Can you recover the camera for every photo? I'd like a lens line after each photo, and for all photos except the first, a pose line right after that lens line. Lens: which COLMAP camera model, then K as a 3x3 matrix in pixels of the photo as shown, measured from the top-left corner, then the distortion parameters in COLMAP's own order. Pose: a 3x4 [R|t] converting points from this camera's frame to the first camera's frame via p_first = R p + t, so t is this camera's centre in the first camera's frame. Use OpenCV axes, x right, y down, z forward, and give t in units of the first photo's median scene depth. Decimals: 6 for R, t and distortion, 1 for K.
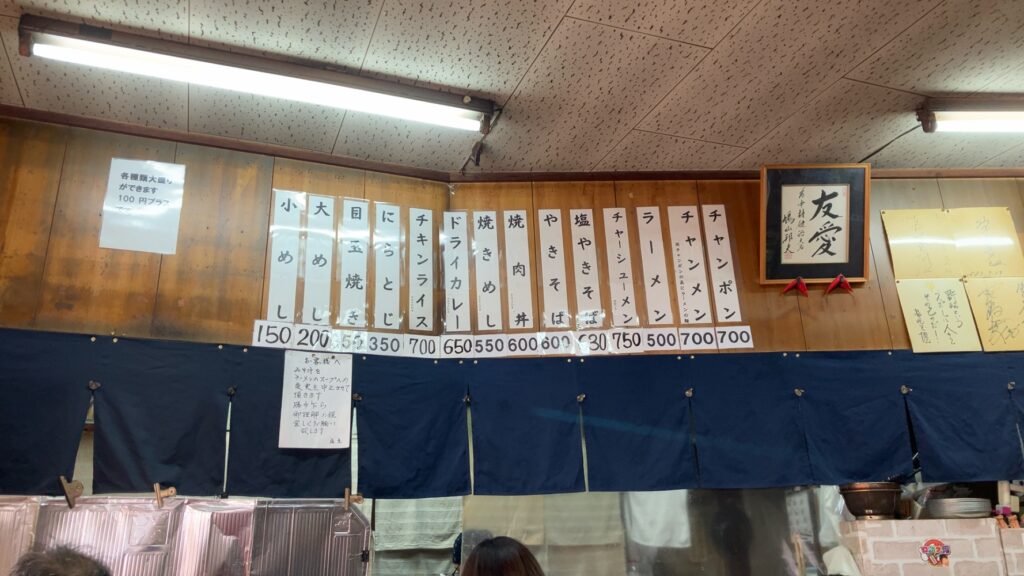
lens RADIAL K [[792.0, 0, 512.0], [0, 792.0, 288.0], [0, 0, 1]] dist [-0.003106, -0.001679]
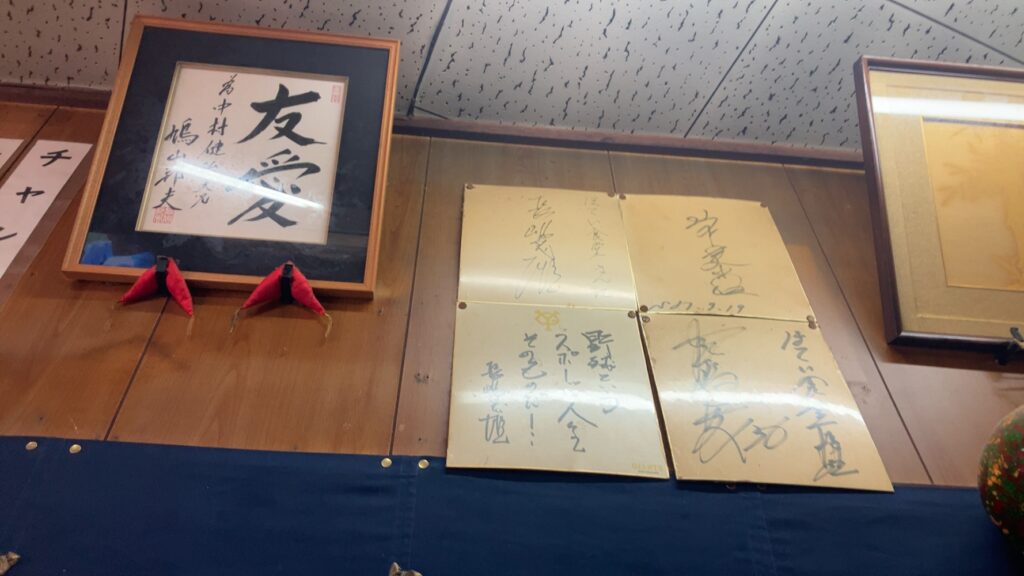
lens RADIAL K [[792.0, 0, 512.0], [0, 792.0, 288.0], [0, 0, 1]] dist [-0.003106, -0.001679]
pose [[0.998202, 0.056855, 0.019004, 0.510171], [-0.041709, 0.886385, -0.461067, 0.157290], [-0.043059, 0.459445, 0.887162, 0.673466]]
